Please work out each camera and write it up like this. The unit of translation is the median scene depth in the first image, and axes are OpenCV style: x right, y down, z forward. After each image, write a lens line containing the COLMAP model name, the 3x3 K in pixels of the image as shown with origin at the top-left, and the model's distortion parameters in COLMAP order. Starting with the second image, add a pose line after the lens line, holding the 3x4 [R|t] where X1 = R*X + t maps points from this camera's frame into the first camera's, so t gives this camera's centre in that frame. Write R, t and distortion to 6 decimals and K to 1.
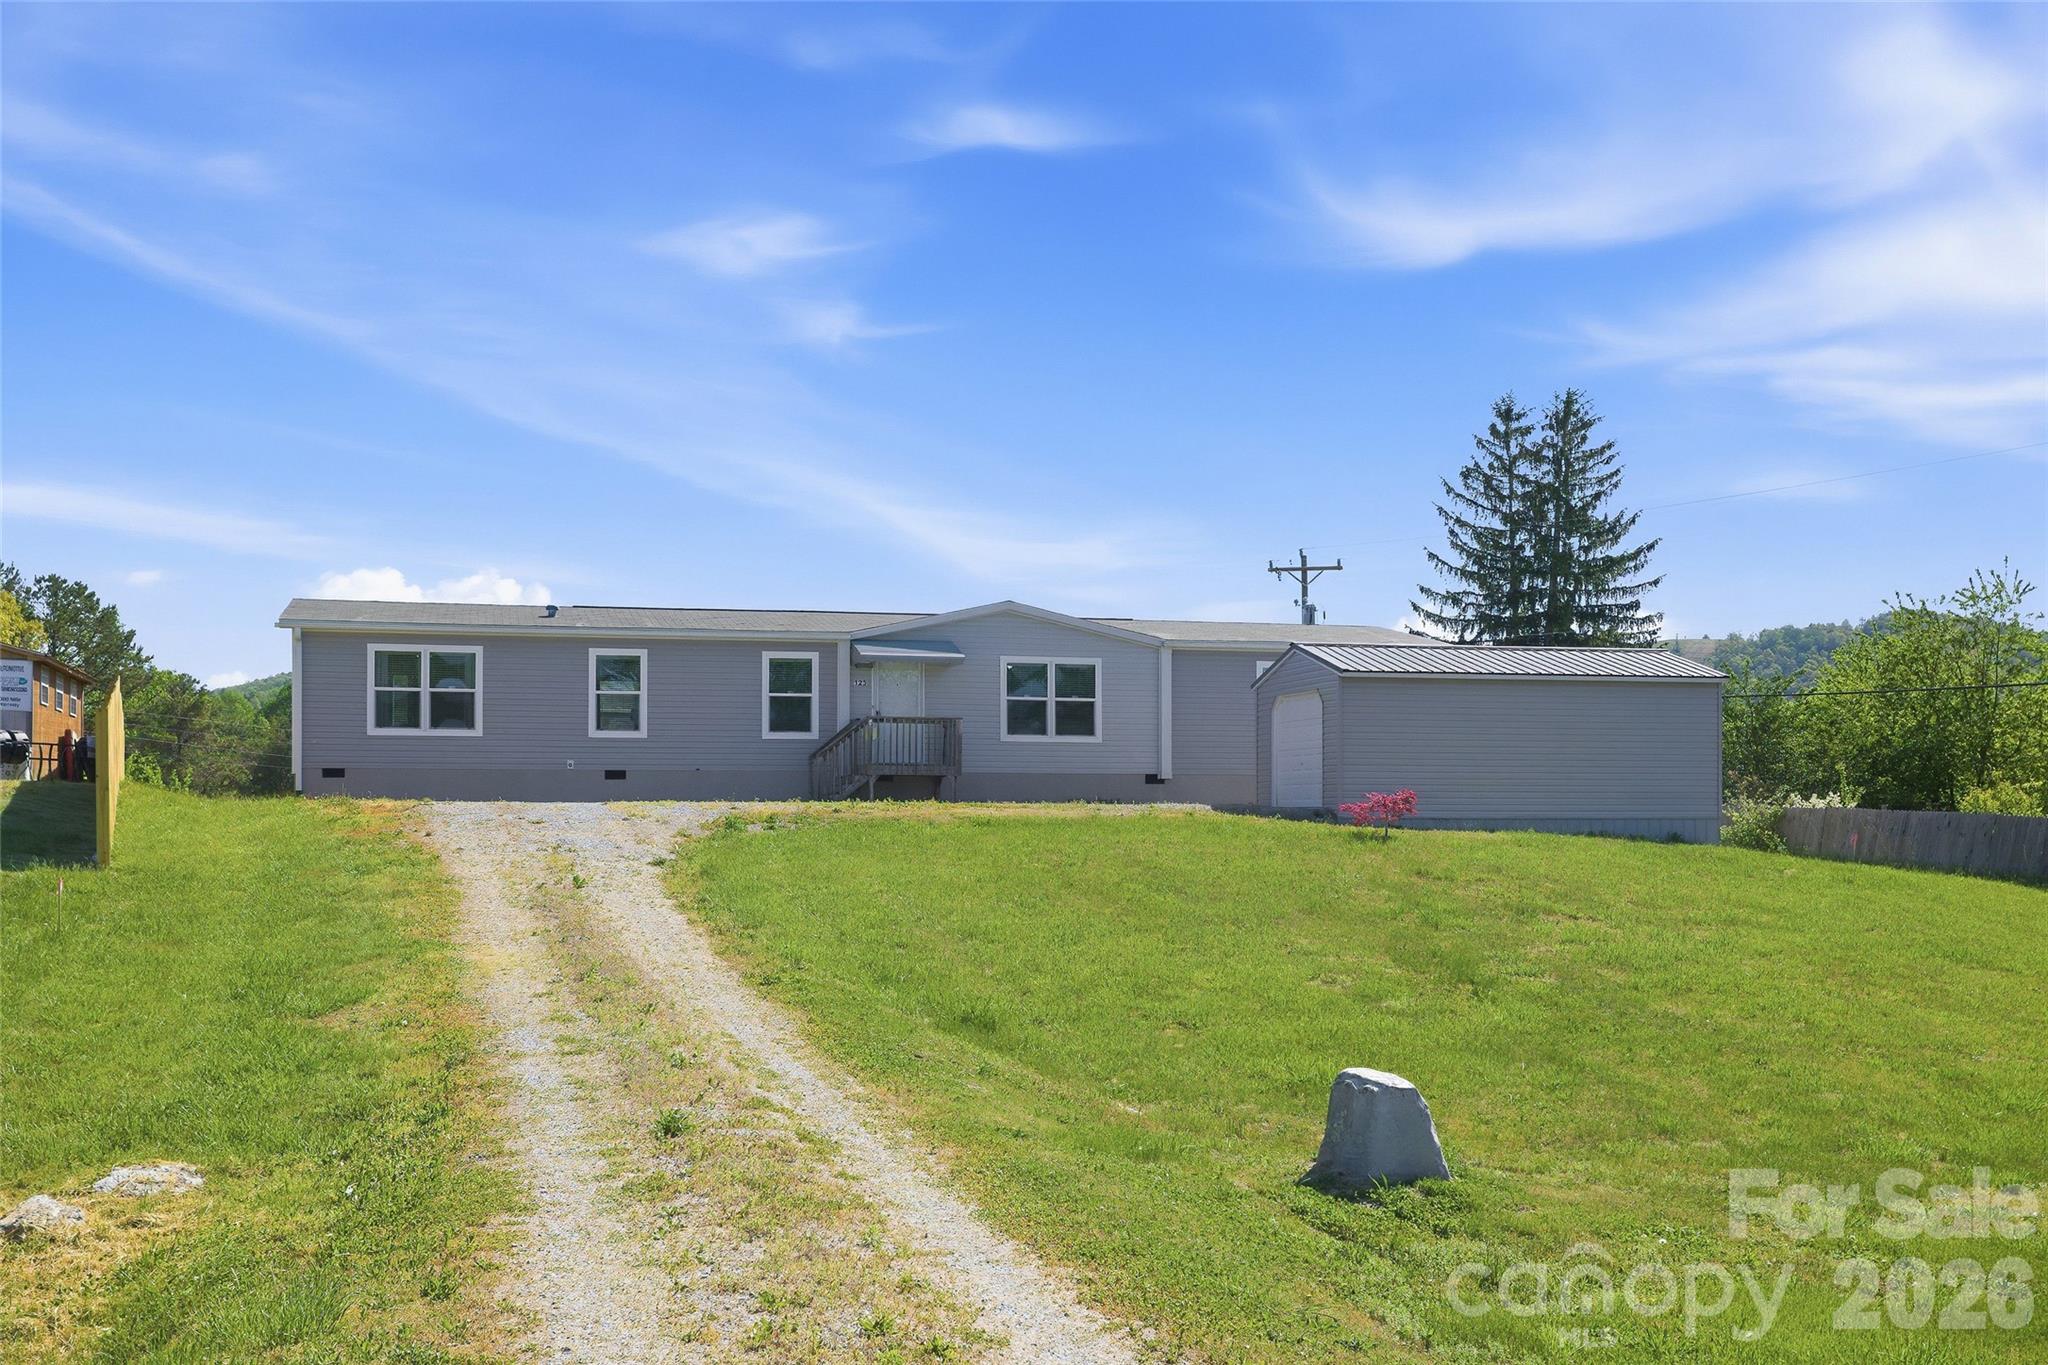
lens RADIAL K [[2333.7, 0, 1015.8], [0, 2333.7, 766.9], [0, 0, 1]] dist [0.034640, 0.006490]
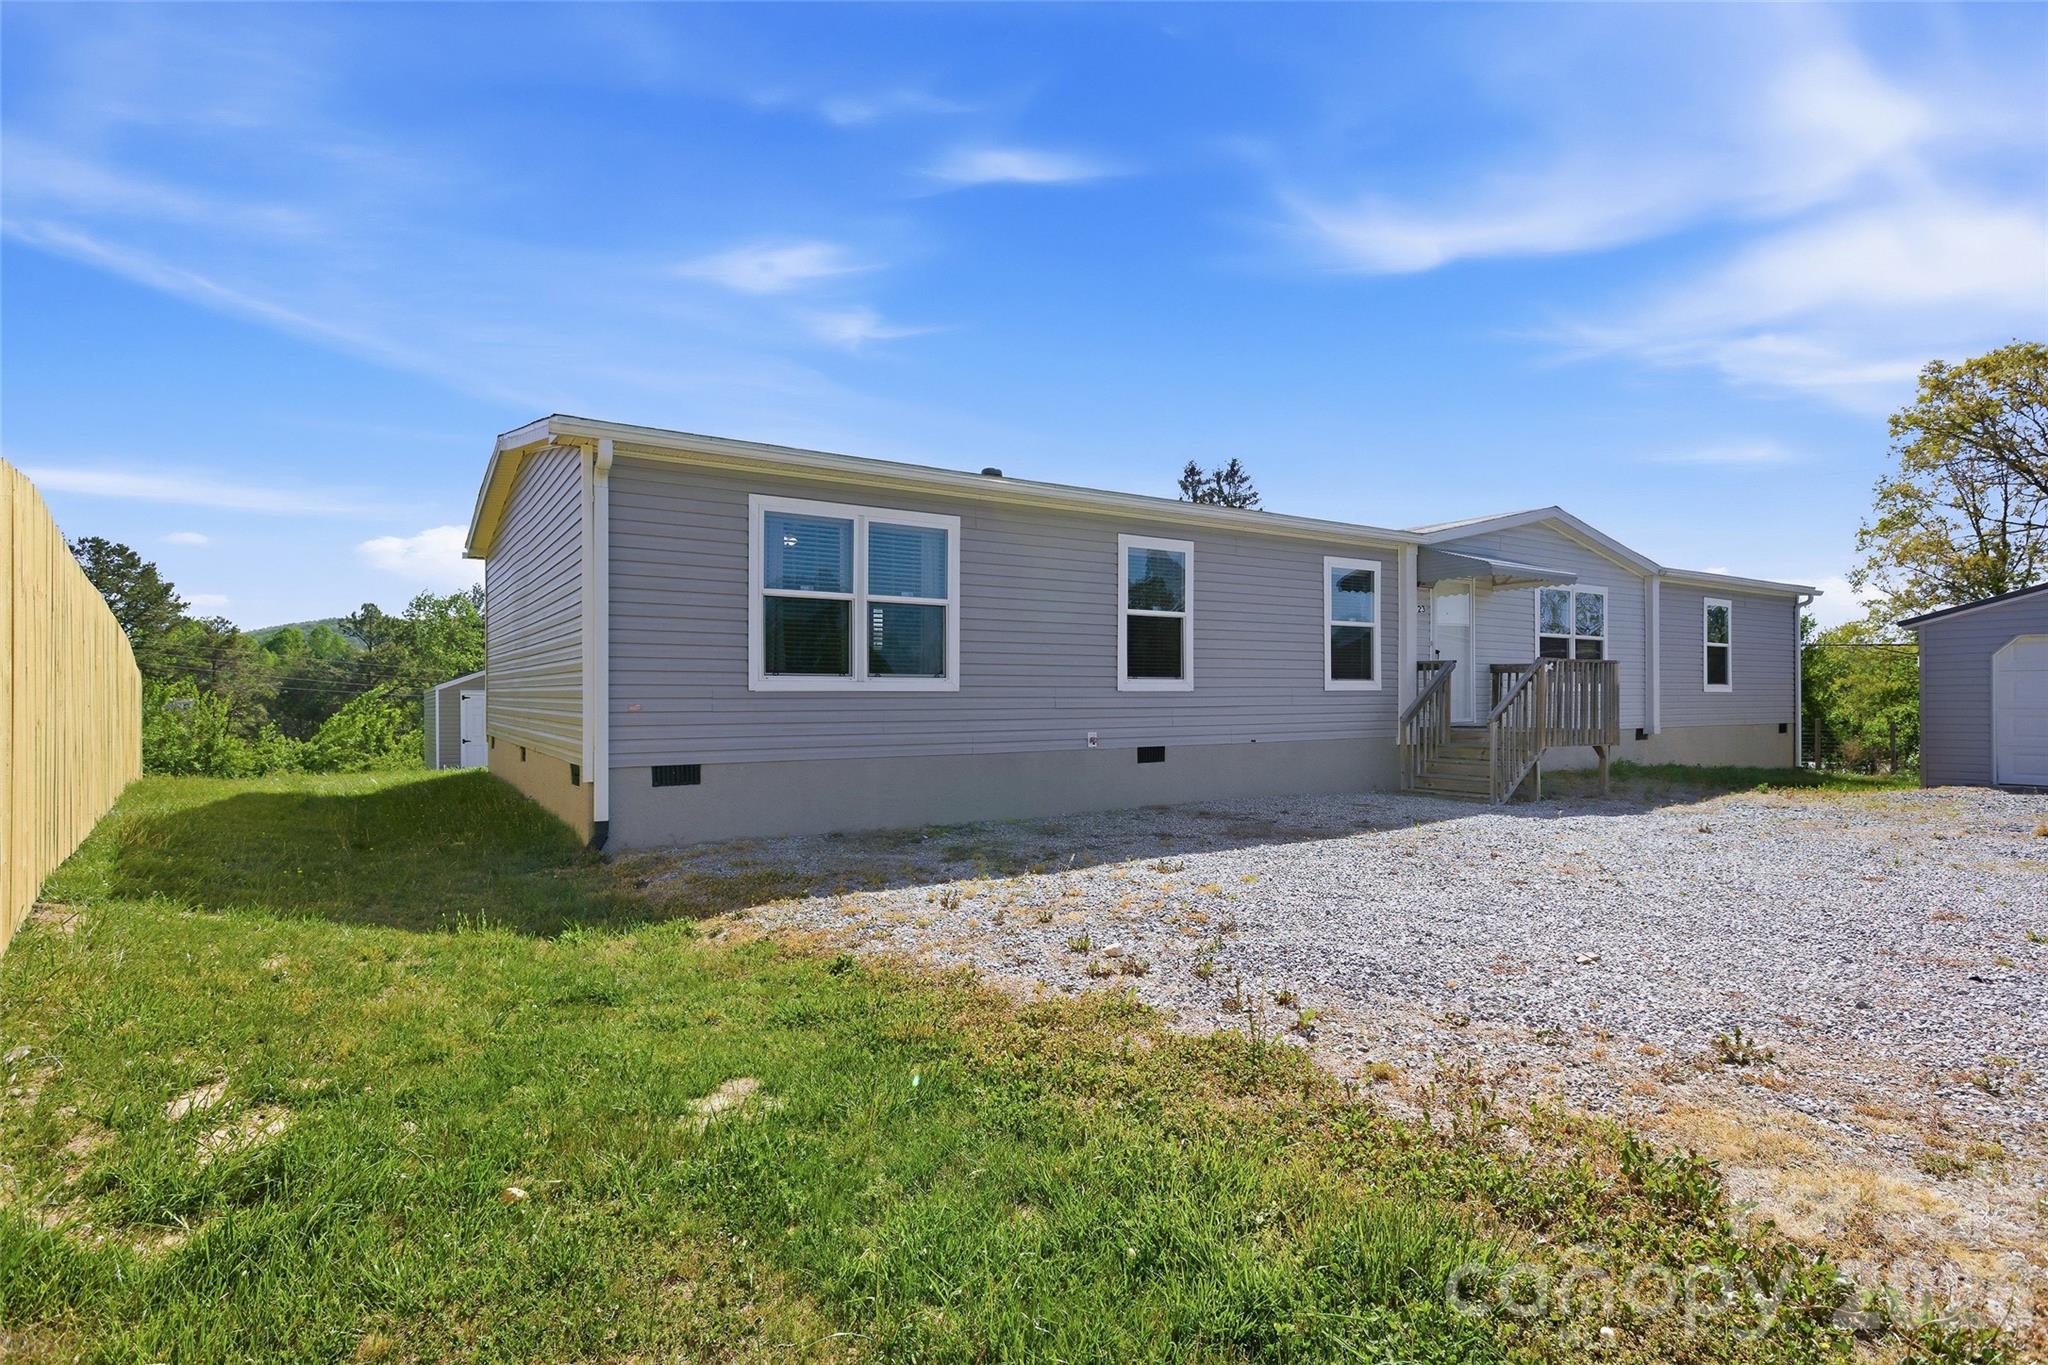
lens RADIAL K [[1021.0, 0, 1024.0], [0, 1021.0, 682.5], [0, 0, 1]] dist [0.001088, 0.000295]
pose [[0.945916, -0.001400, 0.324408, -0.168477], [-0.000733, 0.999979, 0.006454, -0.009810], [-0.324410, -0.006343, 0.945895, 0.462310]]
